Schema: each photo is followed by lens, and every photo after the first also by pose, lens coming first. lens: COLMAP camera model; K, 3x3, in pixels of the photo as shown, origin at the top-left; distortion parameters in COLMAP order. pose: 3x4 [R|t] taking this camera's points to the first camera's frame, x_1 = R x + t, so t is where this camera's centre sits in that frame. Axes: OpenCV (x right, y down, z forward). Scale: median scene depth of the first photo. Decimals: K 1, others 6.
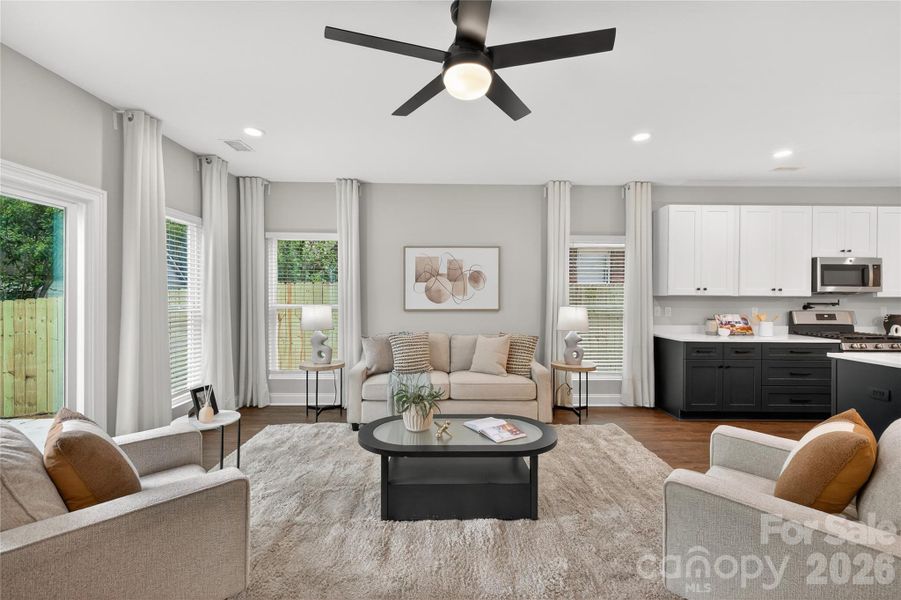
lens RADIAL K [[379.5, 0, 448.9], [0, 379.5, 297.8], [0, 0, 1]] dist [0.007822, -0.001186]
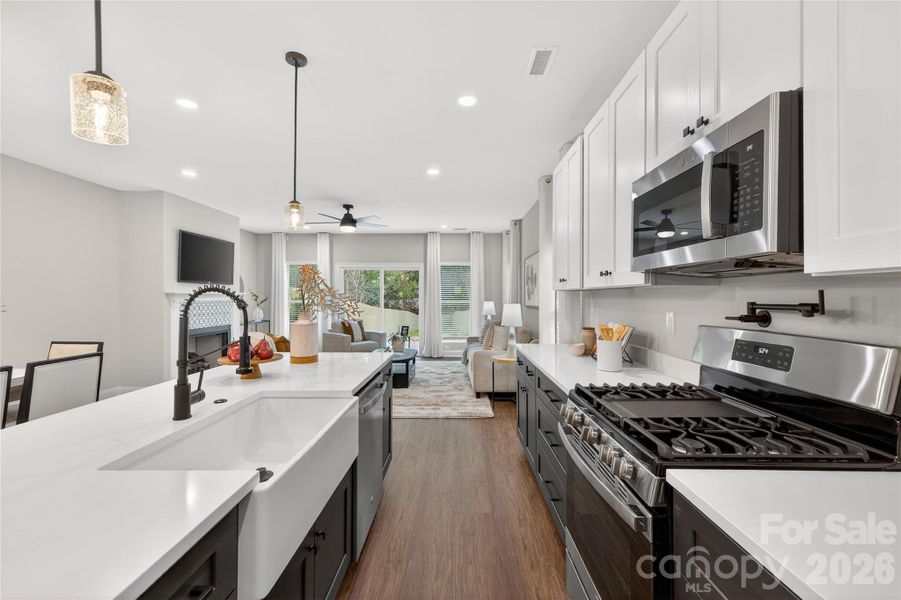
lens RADIAL K [[379.5, 0, 454.1], [0, 379.5, 297.4], [0, 0, 1]] dist [0.007822, -0.001186]
pose [[-0.027832, -0.005176, -0.999599, 1.295706], [-0.003865, 0.999980, -0.005071, 0.010902], [0.999605, 0.003722, -0.027852, 0.796527]]
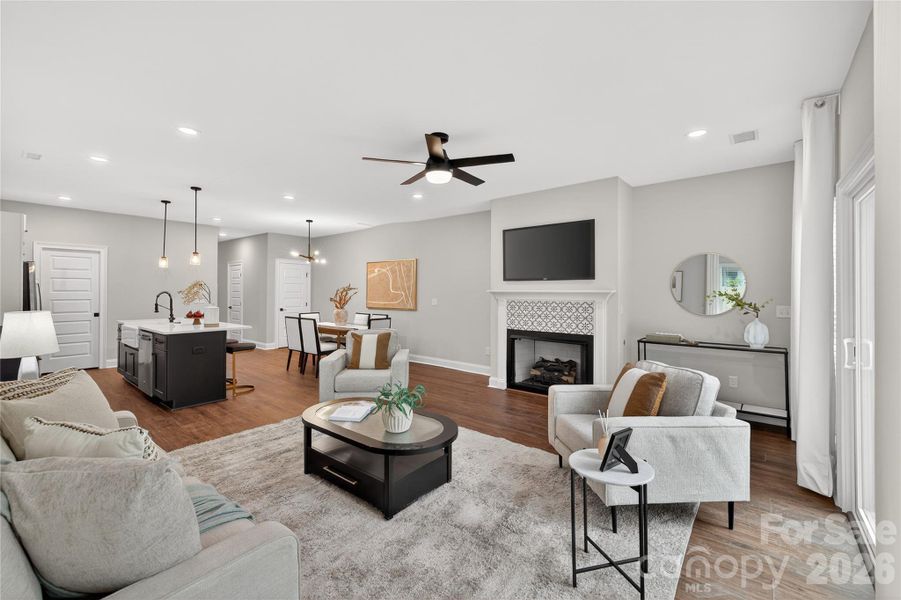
lens RADIAL K [[379.5, 0, 448.0], [0, 379.5, 290.7], [0, 0, 1]] dist [0.007822, -0.001186]
pose [[-0.760557, -0.007795, 0.649224, -0.473315], [-0.006081, 0.999970, 0.004883, -0.012924], [-0.649243, -0.000234, -0.760581, 0.943655]]
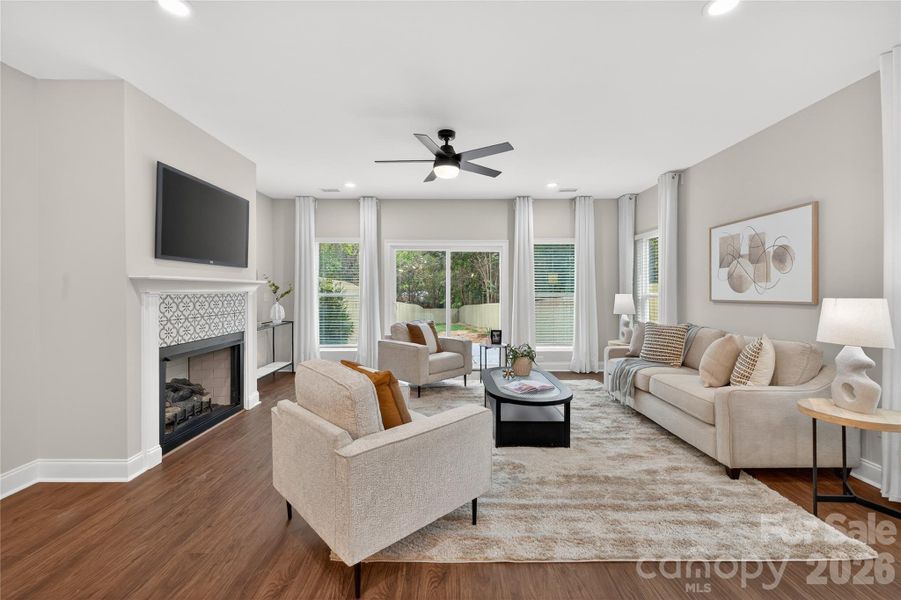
lens RADIAL K [[379.5, 0, 454.6], [0, 379.5, 291.1], [0, 0, 1]] dist [0.007822, -0.001186]
pose [[-0.011760, -0.002598, -0.999927, 0.785500], [-0.003450, 0.999991, -0.002557, 0.015434], [0.999925, 0.003420, -0.011769, 0.427616]]
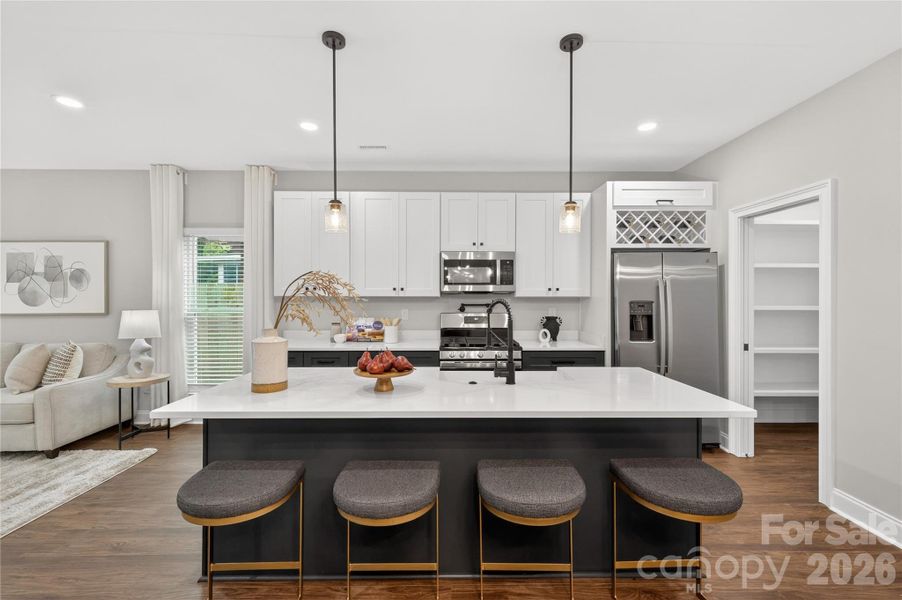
lens RADIAL K [[379.9, 0, 451.5], [0, 379.9, 296.2], [0, 0, 1]] dist [0.007822, -0.001186]
pose [[0.999978, -0.004607, -0.004817, 0.952061], [0.004594, 0.999985, -0.002827, -0.002235], [0.004830, 0.002805, 0.999984, 0.132311]]
